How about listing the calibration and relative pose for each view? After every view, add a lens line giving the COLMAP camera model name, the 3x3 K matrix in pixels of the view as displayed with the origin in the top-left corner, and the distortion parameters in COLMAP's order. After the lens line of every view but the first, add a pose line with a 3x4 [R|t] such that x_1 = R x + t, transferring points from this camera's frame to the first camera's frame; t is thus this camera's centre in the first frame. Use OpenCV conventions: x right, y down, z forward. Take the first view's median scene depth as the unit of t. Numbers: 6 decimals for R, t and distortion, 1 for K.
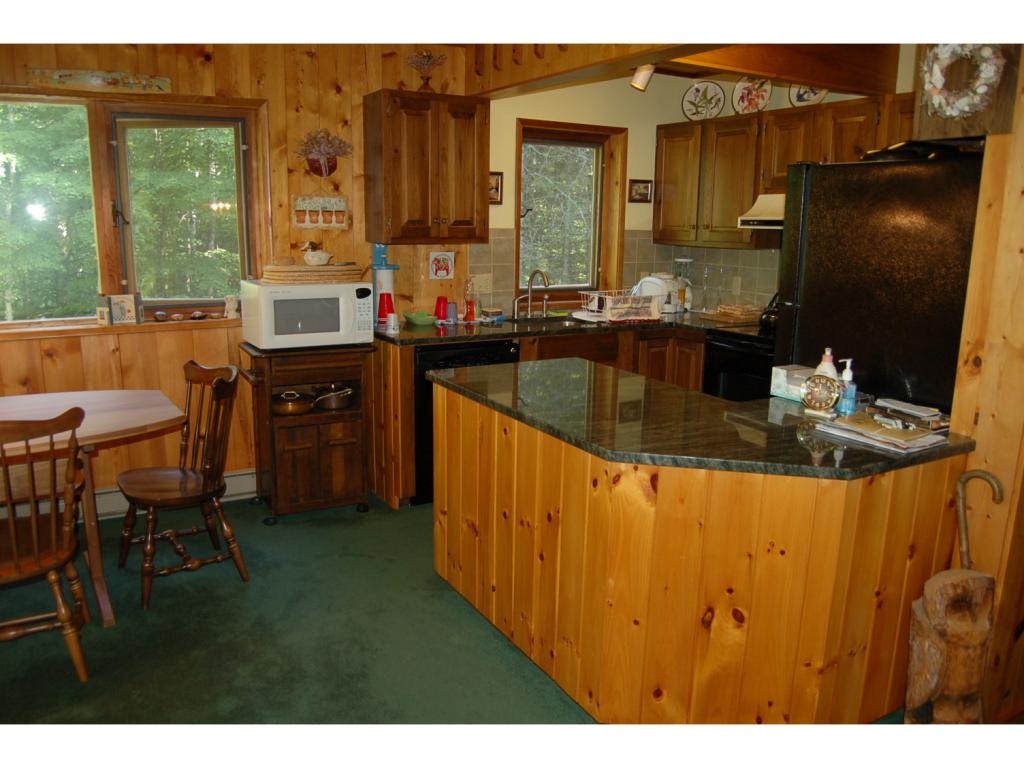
lens RADIAL K [[796.0, 0, 511.2], [0, 796.0, 381.5], [0, 0, 1]] dist [-0.083974, 0.021455]
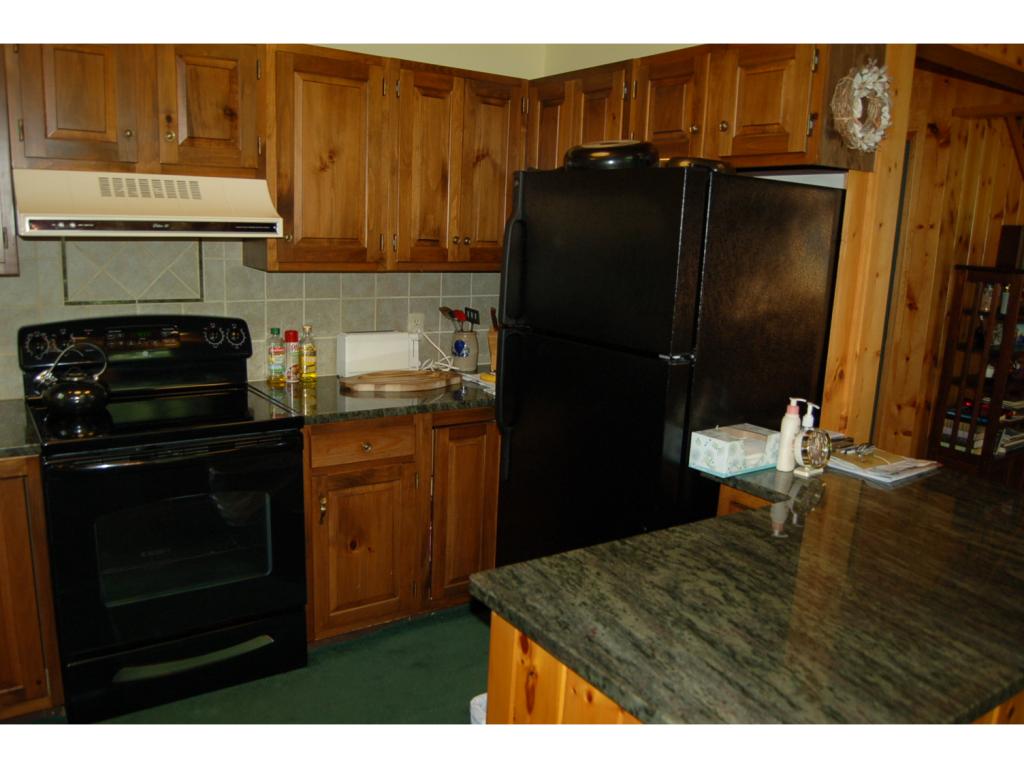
lens RADIAL K [[796.0, 0, 511.2], [0, 796.0, 393.3], [0, 0, 1]] dist [-0.083974, 0.021455]
pose [[-0.063621, -0.216781, 0.974145, -0.245061], [0.159079, 0.961439, 0.224343, -0.170620], [-0.985214, 0.169239, -0.026682, 0.780397]]
